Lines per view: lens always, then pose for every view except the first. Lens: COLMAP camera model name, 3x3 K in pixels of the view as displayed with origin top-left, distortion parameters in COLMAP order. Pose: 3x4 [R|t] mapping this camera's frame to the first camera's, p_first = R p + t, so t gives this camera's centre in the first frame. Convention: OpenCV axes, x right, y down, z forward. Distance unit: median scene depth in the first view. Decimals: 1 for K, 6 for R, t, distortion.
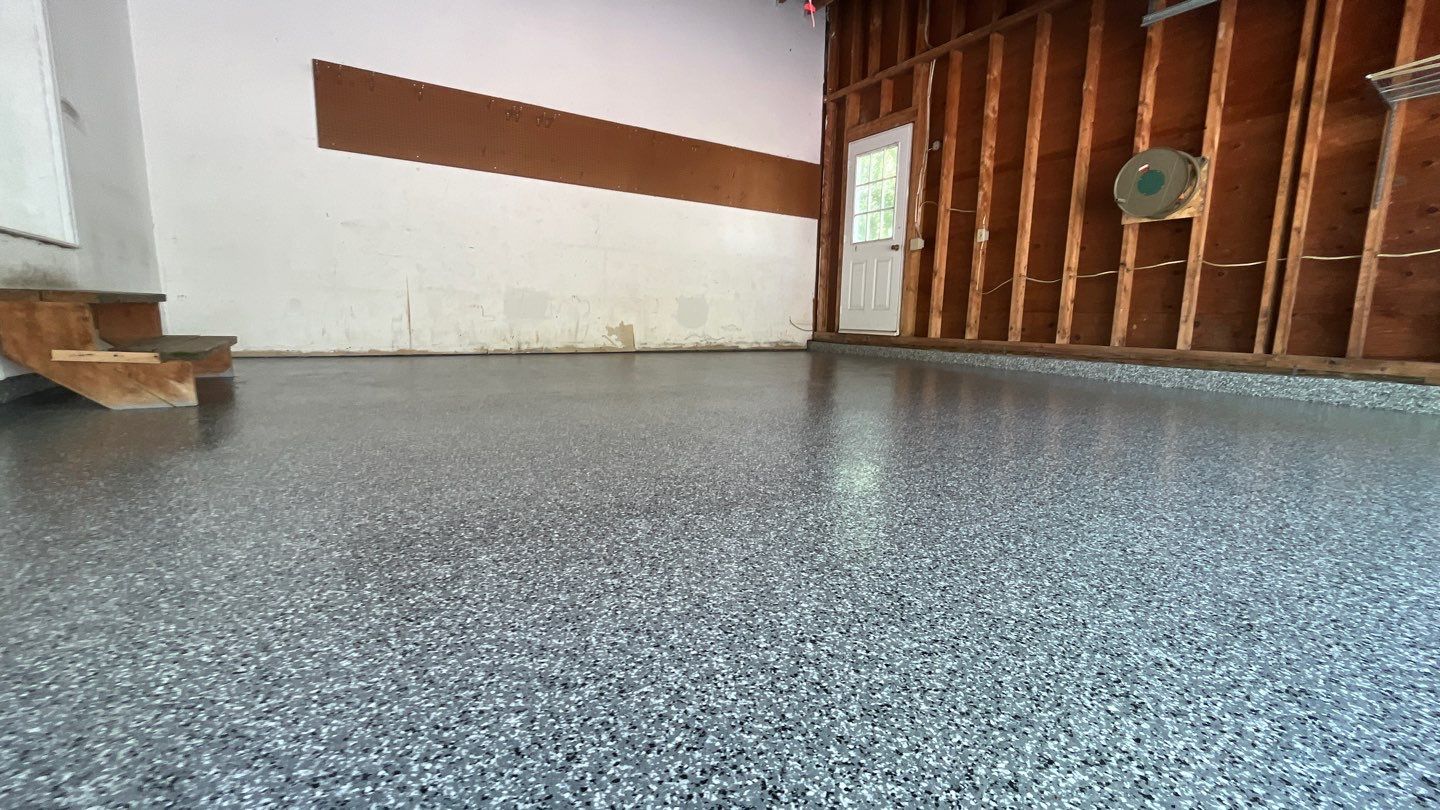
lens RADIAL K [[582.6, 0, 714.8], [0, 582.6, 401.6], [0, 0, 1]] dist [-0.001989, 0.000338]
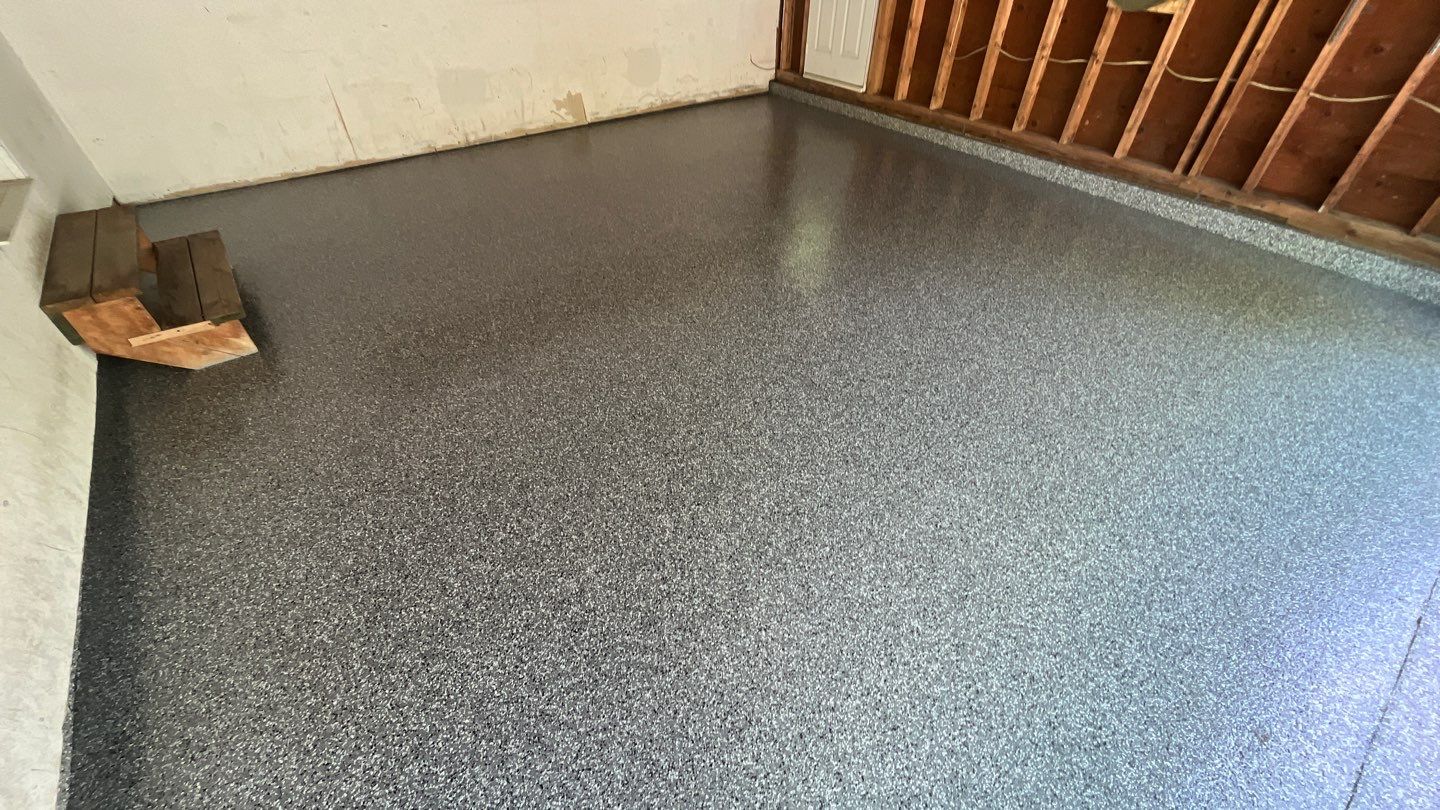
lens RADIAL K [[582.6, 0, 714.0], [0, 582.6, 405.4], [0, 0, 1]] dist [-0.001989, 0.000338]
pose [[0.996558, -0.065065, 0.051372, -0.015901], [0.027629, 0.844925, 0.534170, -0.284537], [-0.078161, -0.530912, 0.843815, -0.076342]]
